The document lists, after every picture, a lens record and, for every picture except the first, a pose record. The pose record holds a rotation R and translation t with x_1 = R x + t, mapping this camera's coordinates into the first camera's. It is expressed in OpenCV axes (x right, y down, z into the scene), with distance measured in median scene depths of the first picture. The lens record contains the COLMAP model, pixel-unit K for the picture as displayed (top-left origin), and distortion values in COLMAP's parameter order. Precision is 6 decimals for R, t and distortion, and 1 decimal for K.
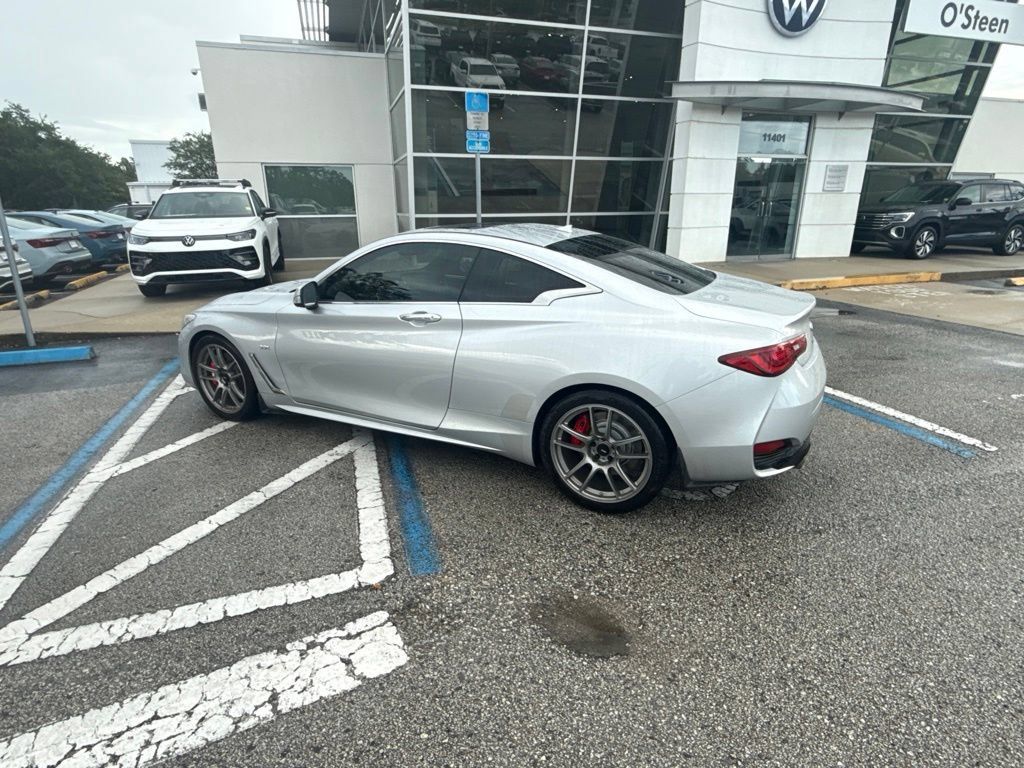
lens RADIAL K [[543.1, 0, 510.4], [0, 543.1, 385.1], [0, 0, 1]] dist [-0.001664, 0.000939]
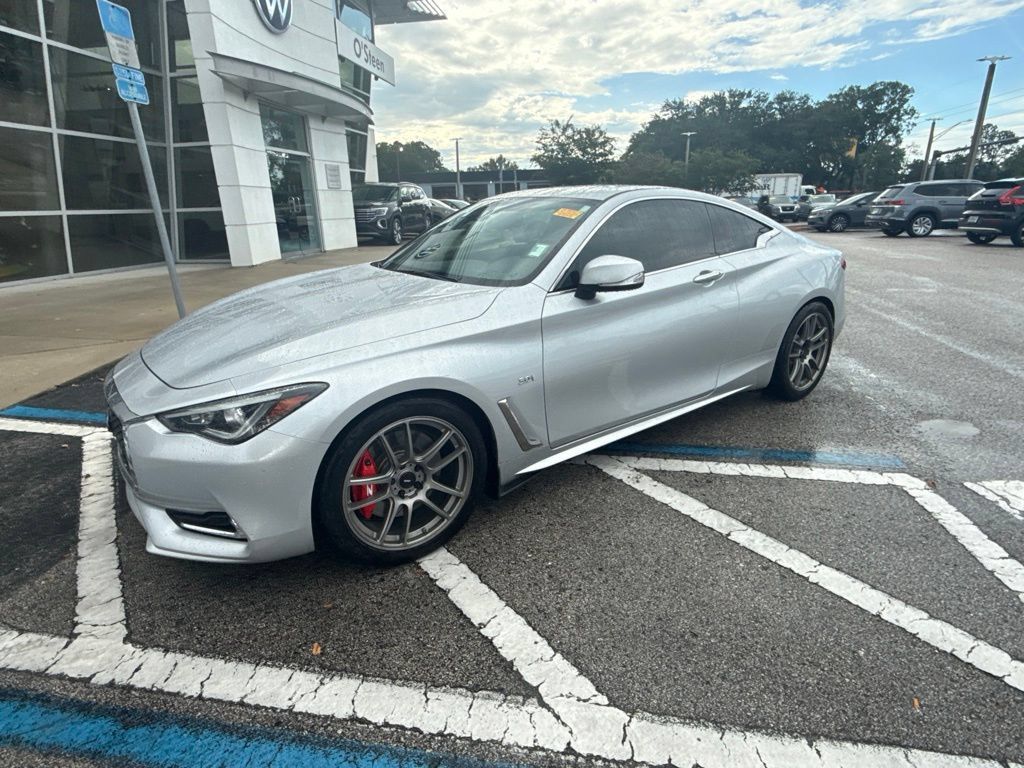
lens RADIAL K [[542.2, 0, 514.2], [0, 542.2, 383.1], [0, 0, 1]] dist [0.003232, -0.001203]
pose [[0.447968, -0.279716, 0.849167, -0.748524], [0.294944, 0.942862, 0.154985, -0.125901], [-0.843998, 0.181028, 0.504872, 0.542633]]
